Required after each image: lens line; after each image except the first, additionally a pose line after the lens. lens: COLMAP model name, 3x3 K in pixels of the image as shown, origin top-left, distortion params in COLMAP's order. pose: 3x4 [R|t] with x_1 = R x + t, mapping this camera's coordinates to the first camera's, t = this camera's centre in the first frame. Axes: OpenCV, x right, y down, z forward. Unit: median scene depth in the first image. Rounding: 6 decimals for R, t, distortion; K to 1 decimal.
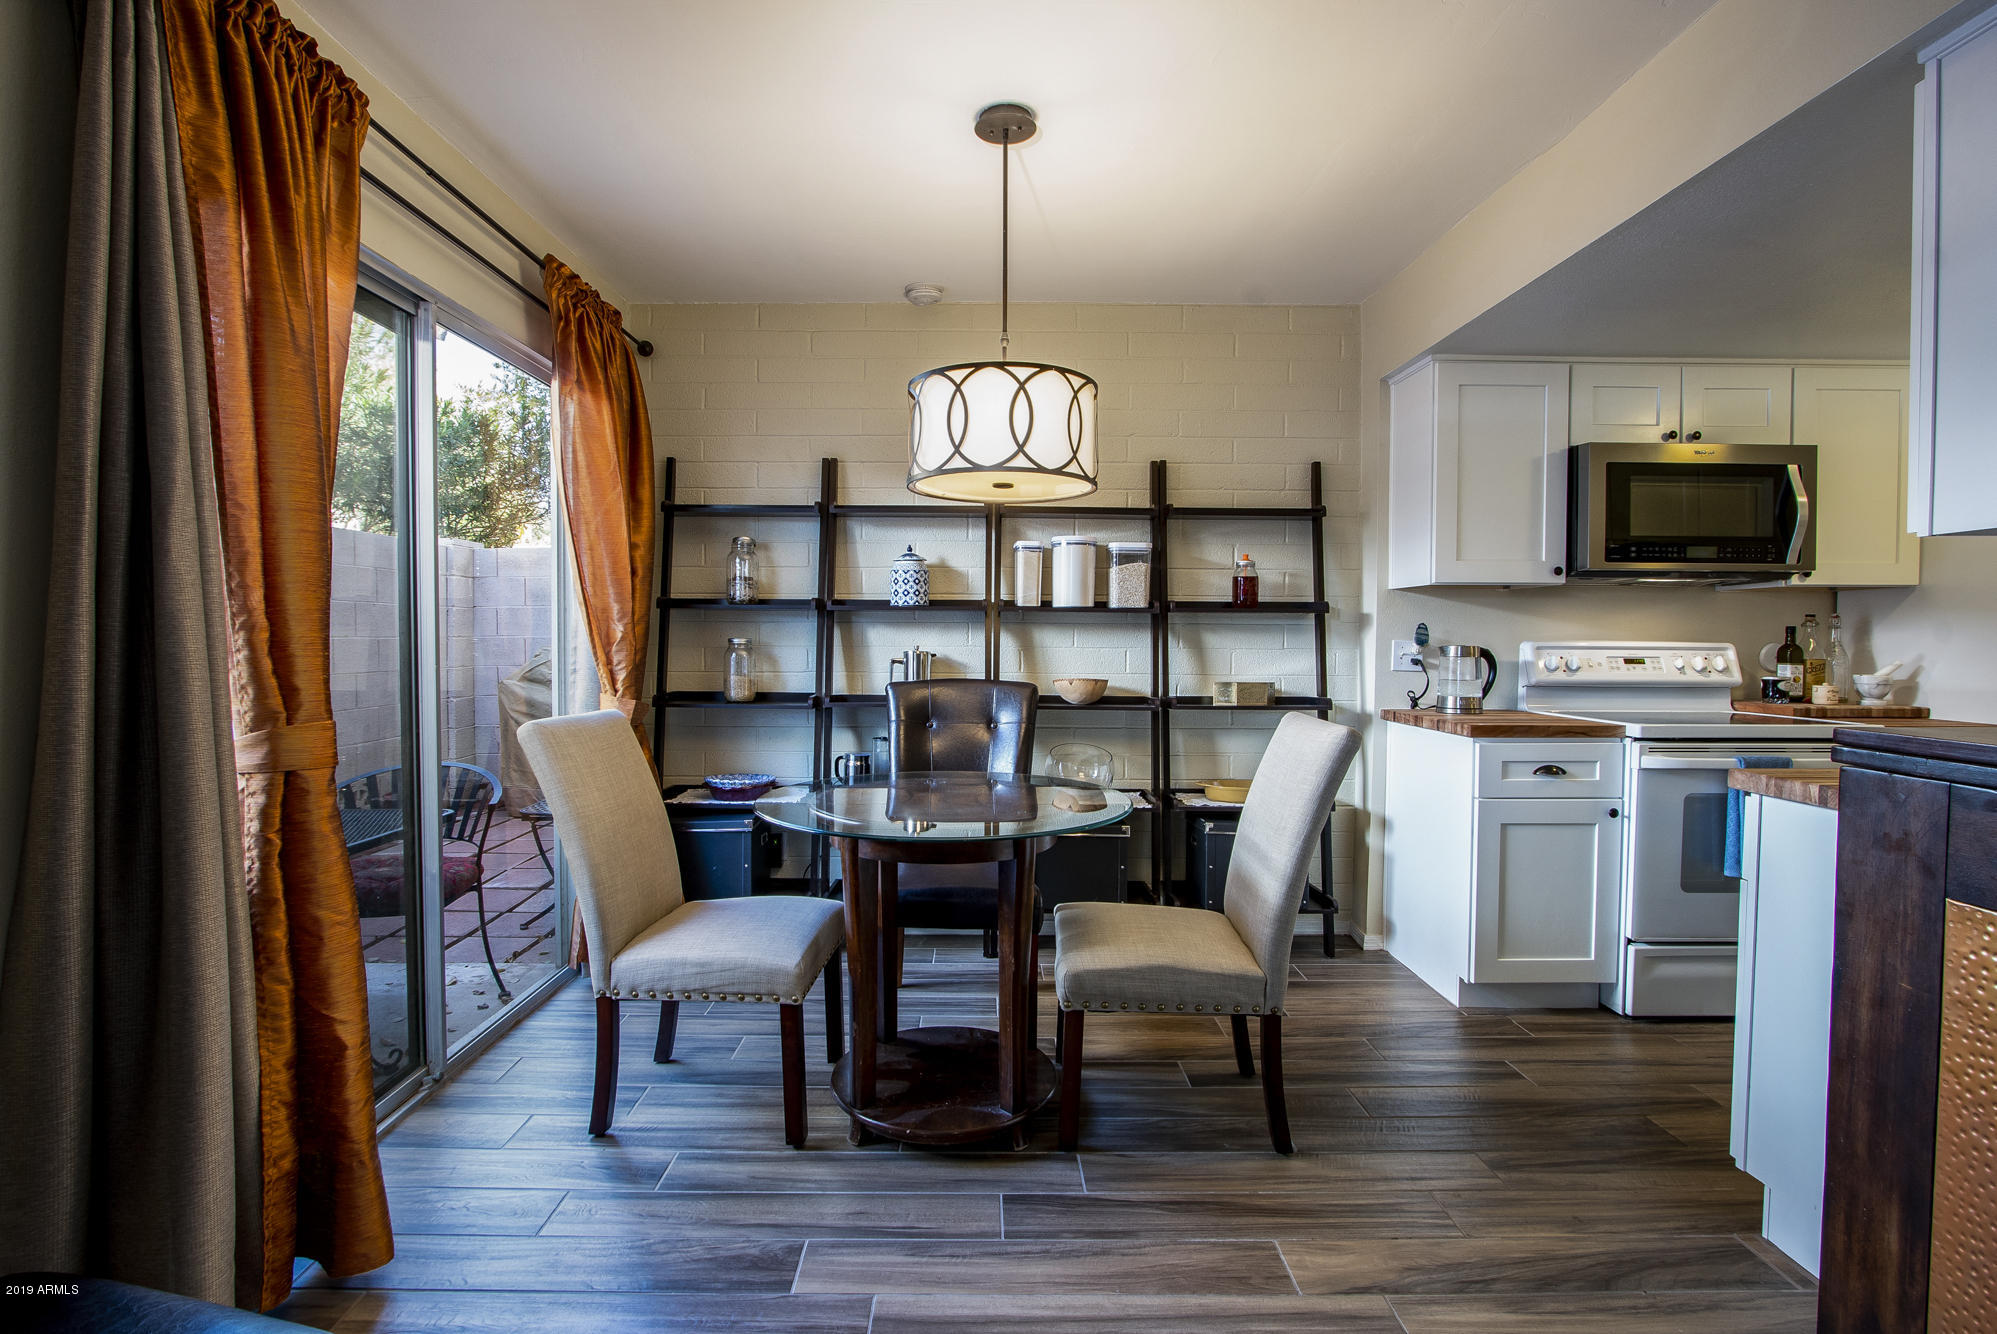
lens RADIAL K [[929.3, 0, 978.8], [0, 929.3, 665.1], [0, 0, 1]] dist [-0.018001, 0.001478]
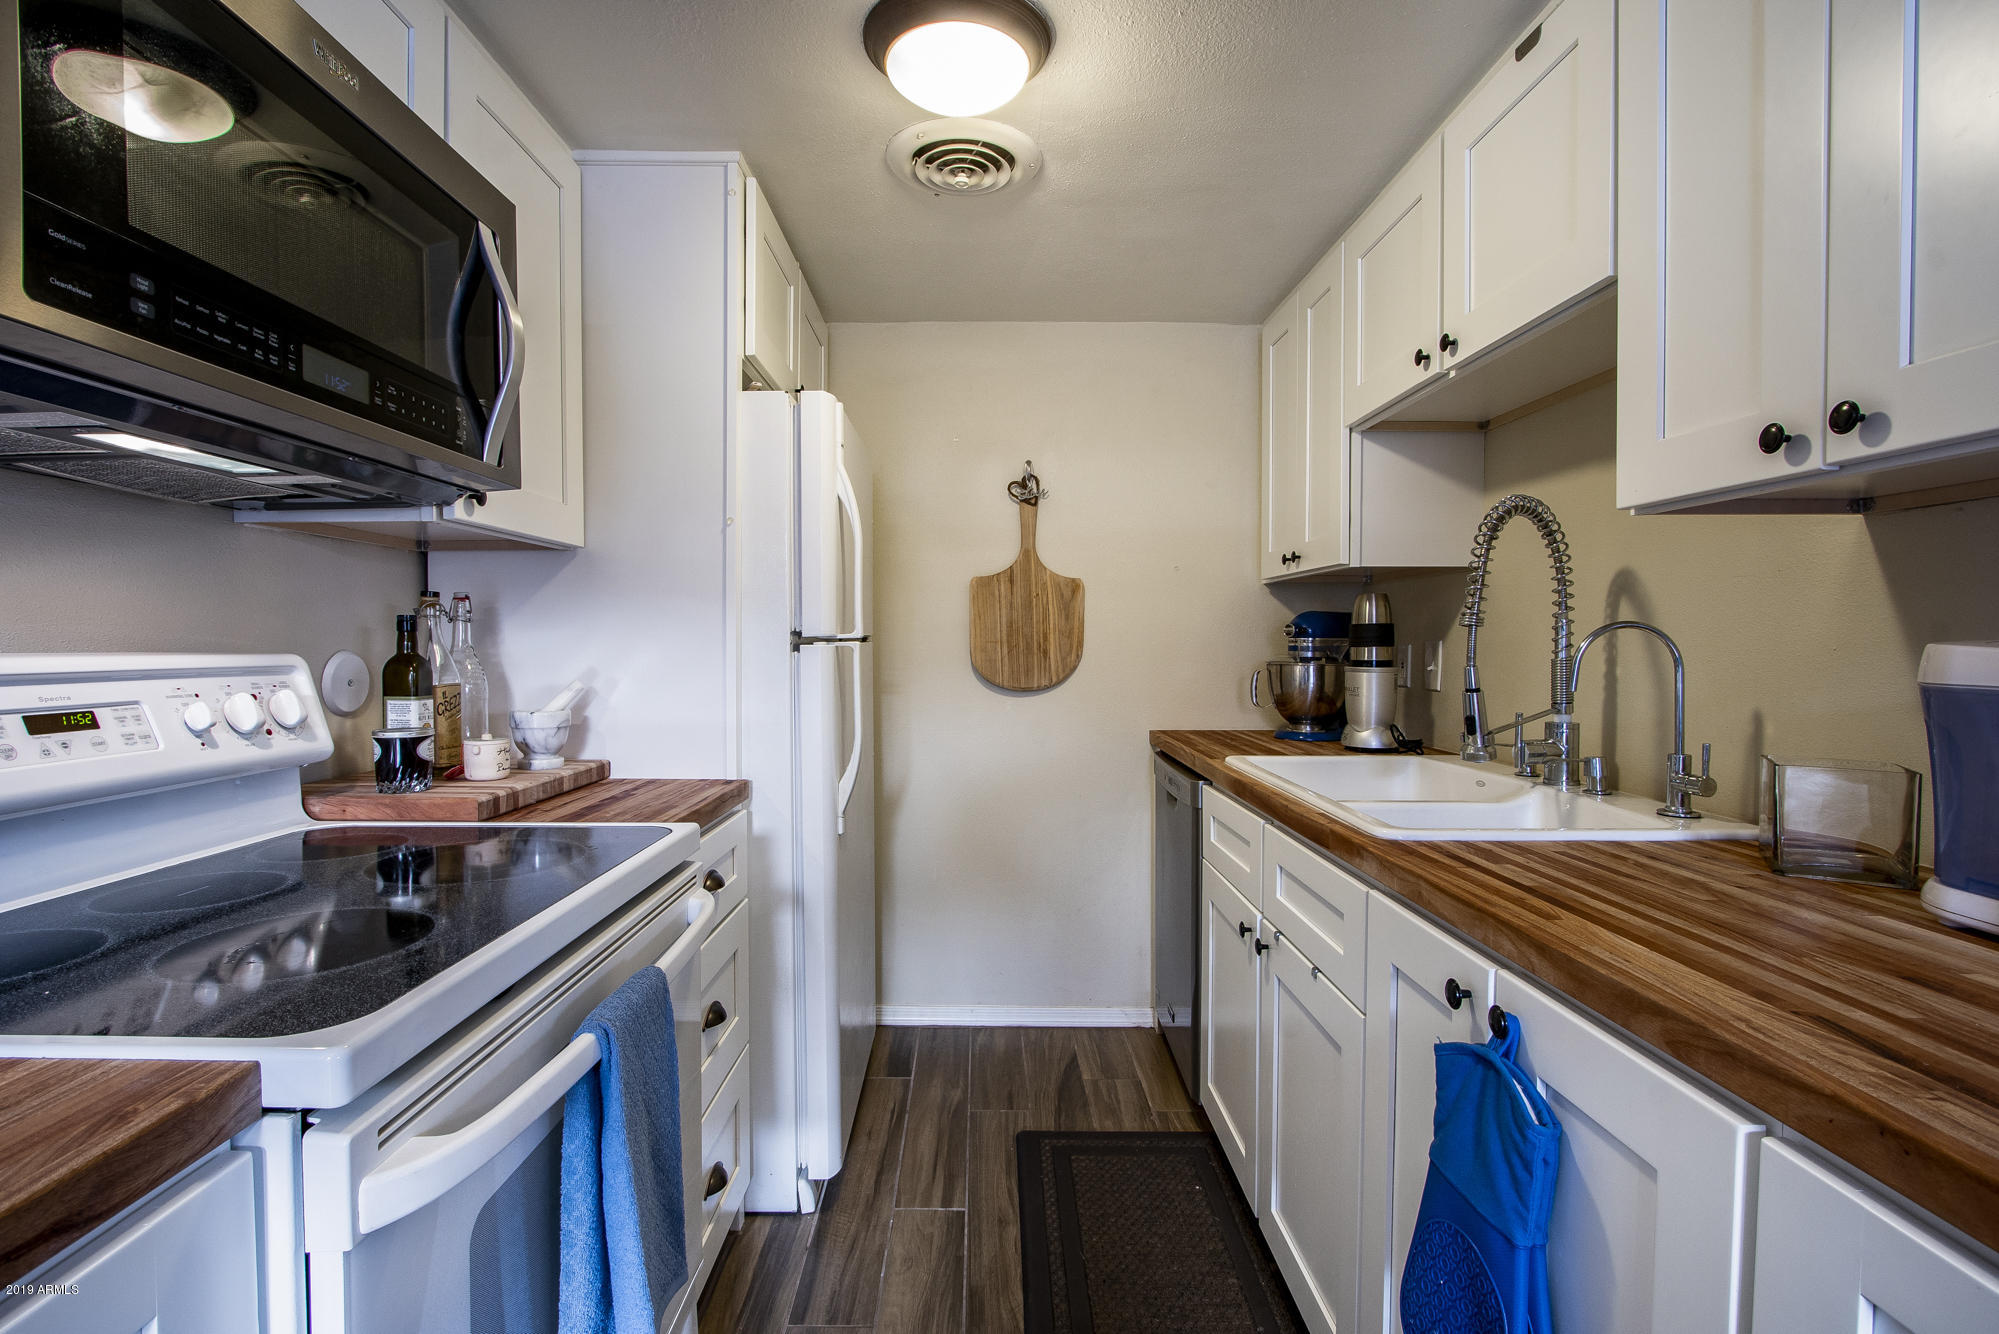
lens RADIAL K [[930.3, 0, 979.7], [0, 930.3, 665.1], [0, 0, 1]] dist [-0.018001, 0.001478]
pose [[0.004346, -0.029155, 0.999565, 0.434524], [0.029176, 0.999153, 0.029016, -0.023248], [-0.999565, 0.029037, 0.005193, 0.728613]]
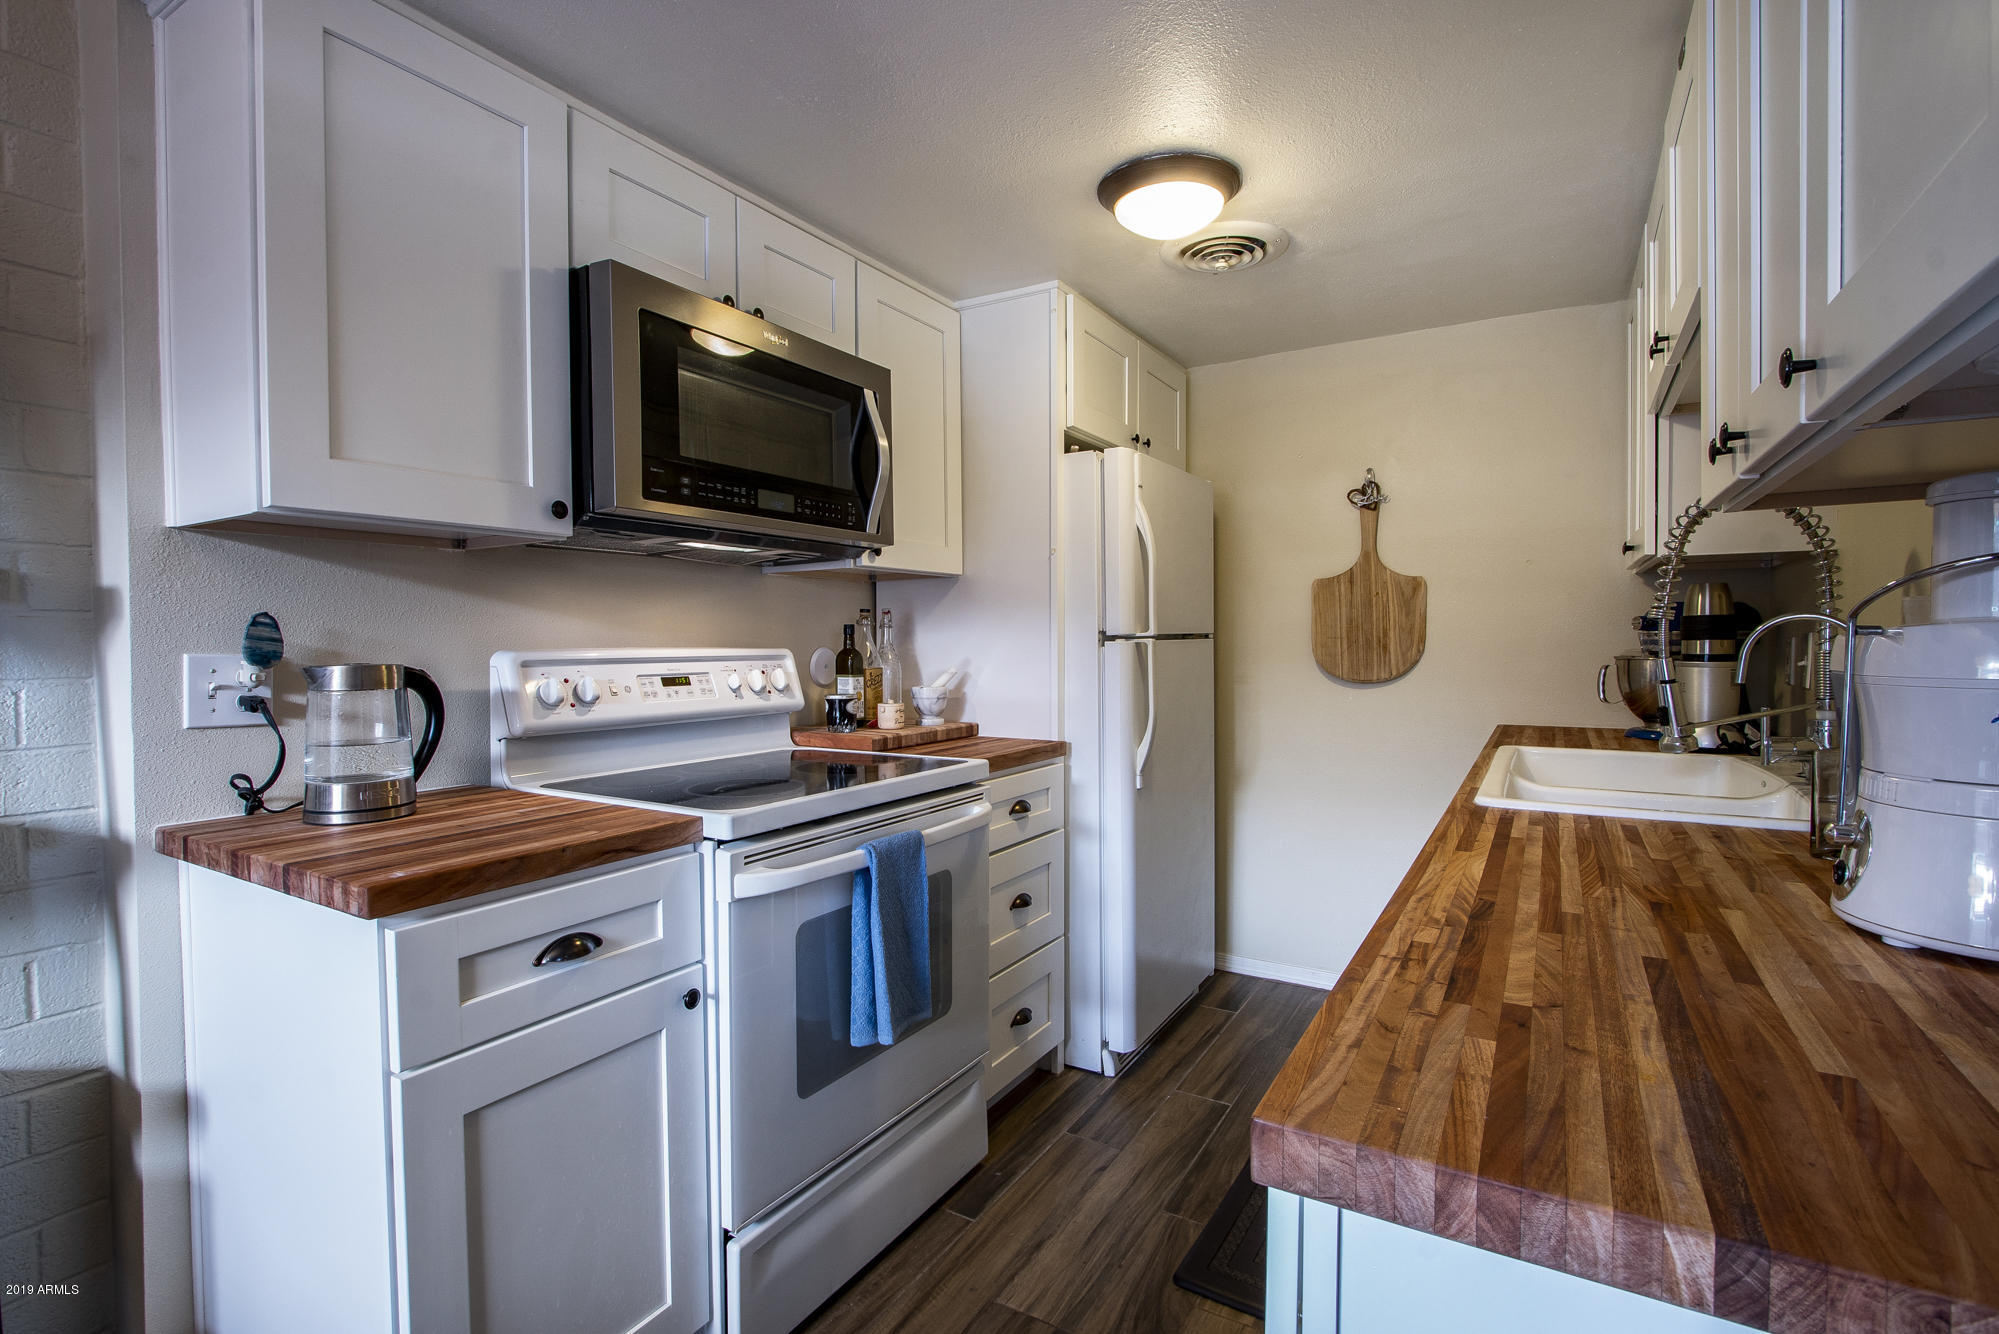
lens RADIAL K [[930.3, 0, 979.7], [0, 930.3, 665.1], [0, 0, 1]] dist [-0.018001, 0.001478]
pose [[0.527033, -0.029374, 0.849337, 0.309507], [0.034366, 0.999322, 0.013237, -0.016531], [-0.849149, 0.022212, 0.527685, 0.526716]]
